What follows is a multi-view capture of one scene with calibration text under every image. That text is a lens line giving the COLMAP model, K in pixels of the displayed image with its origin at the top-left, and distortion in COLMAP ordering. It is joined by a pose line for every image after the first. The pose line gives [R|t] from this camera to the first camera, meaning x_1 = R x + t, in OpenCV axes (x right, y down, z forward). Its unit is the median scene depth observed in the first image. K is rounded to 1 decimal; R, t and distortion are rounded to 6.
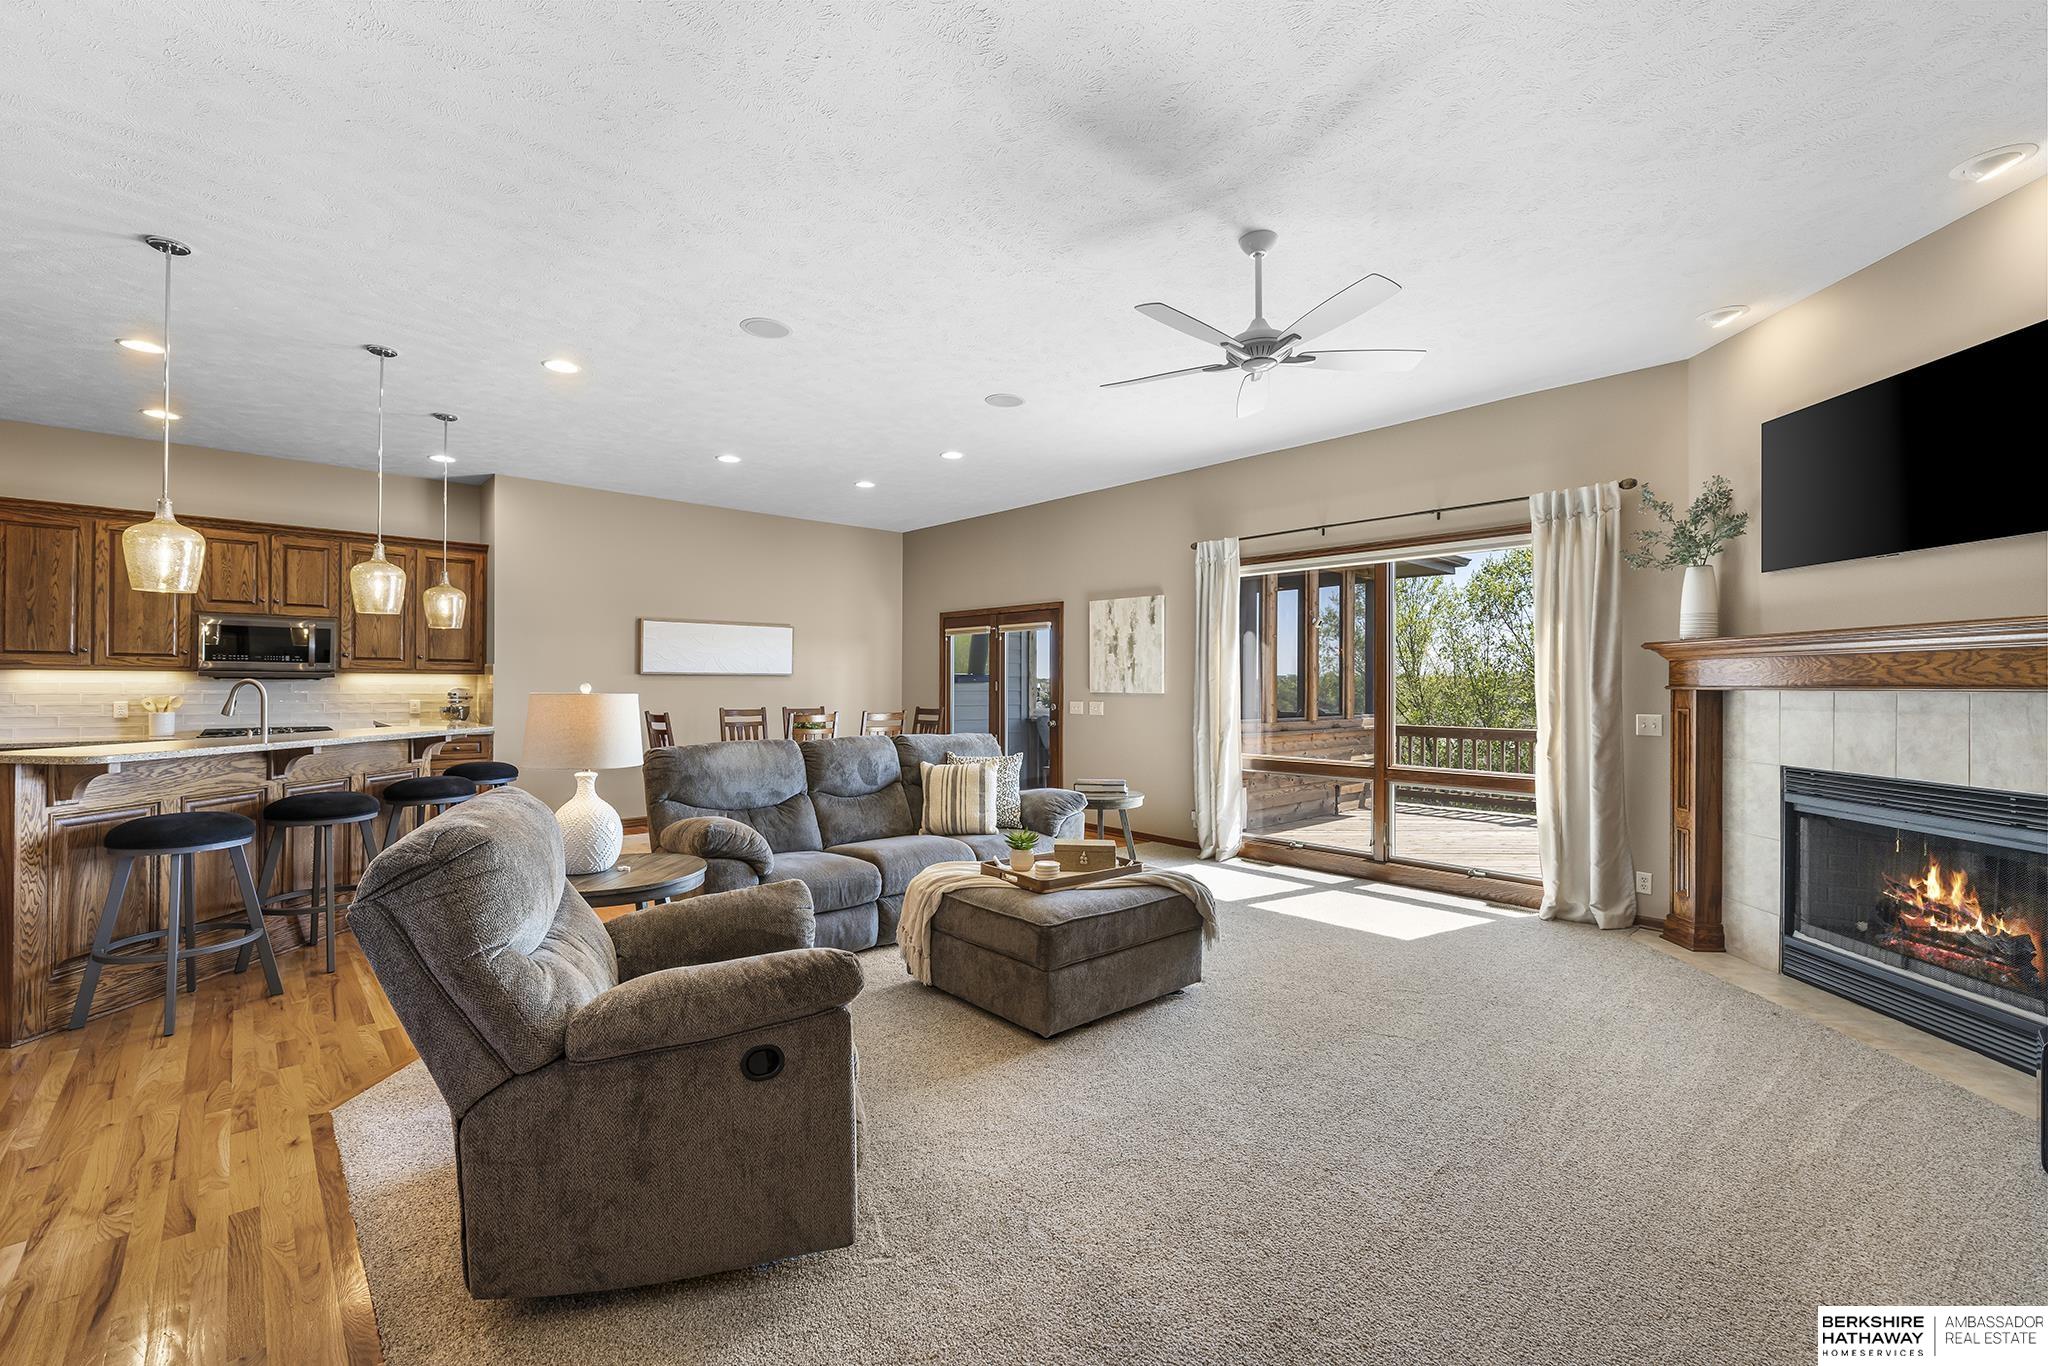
lens RADIAL K [[866.9, 0, 1013.2], [0, 866.9, 684.6], [0, 0, 1]] dist [0.004033, 0.000235]
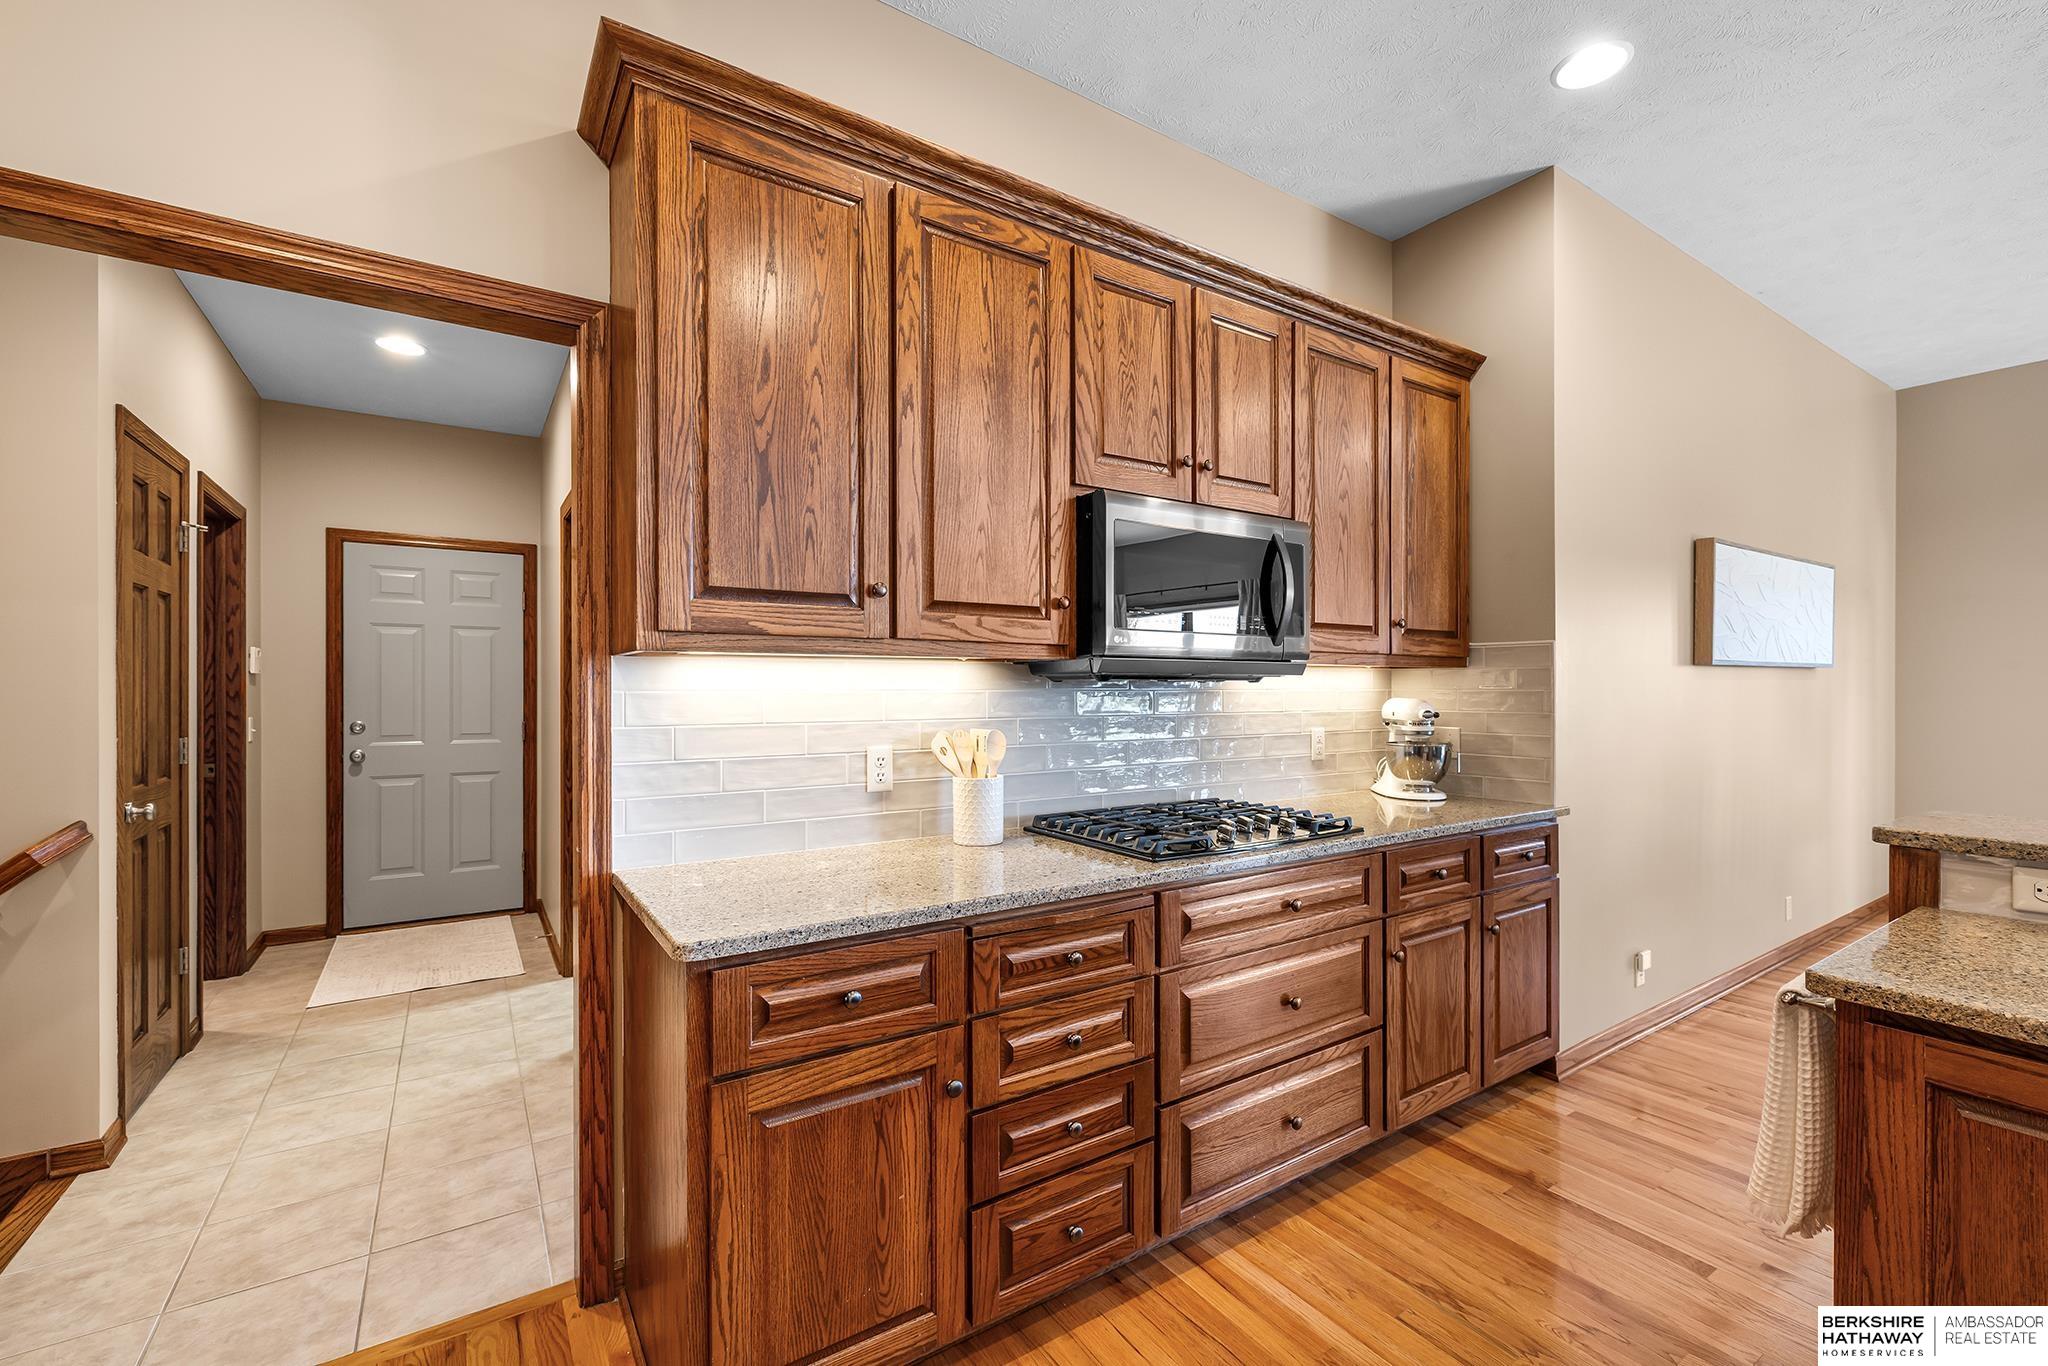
lens RADIAL K [[866.9, 0, 1019.7], [0, 866.9, 685.1], [0, 0, 1]] dist [0.004033, 0.000235]
pose [[0.987327, -0.003116, -0.158666, -0.747991], [0.003465, 0.999992, 0.001924, -0.004477], [0.158659, -0.002449, 0.987330, 0.540617]]
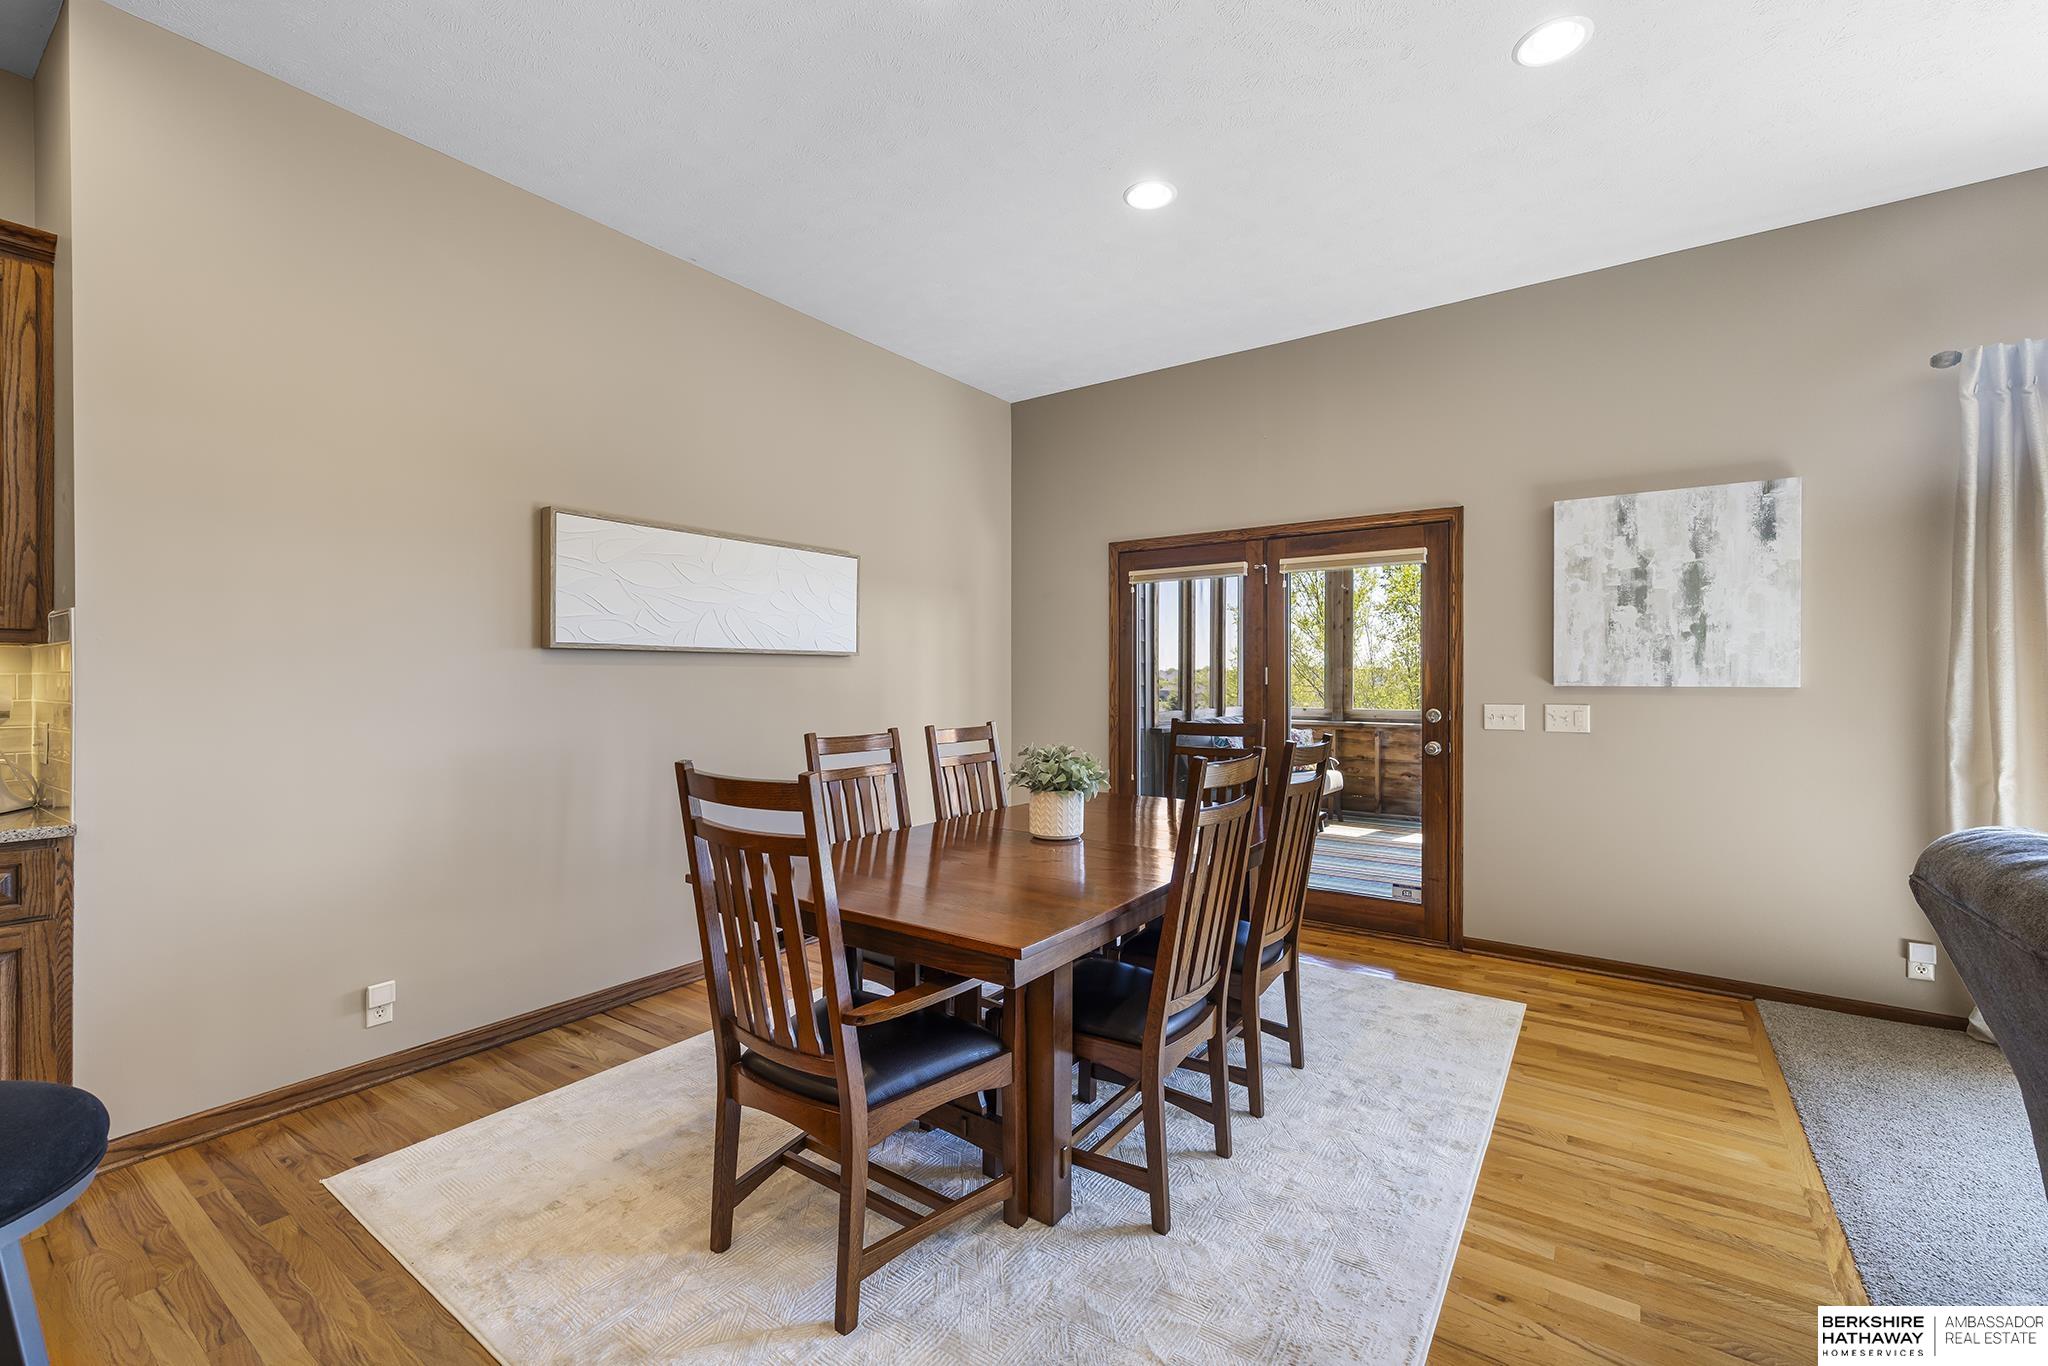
lens RADIAL K [[866.9, 0, 1026.1], [0, 866.9, 676.2], [0, 0, 1]] dist [0.004033, 0.000235]
pose [[0.976140, -0.004197, 0.217102, -0.321501], [0.005269, 0.999977, -0.004362, 0.003859], [-0.217079, 0.005402, 0.976139, 0.601560]]
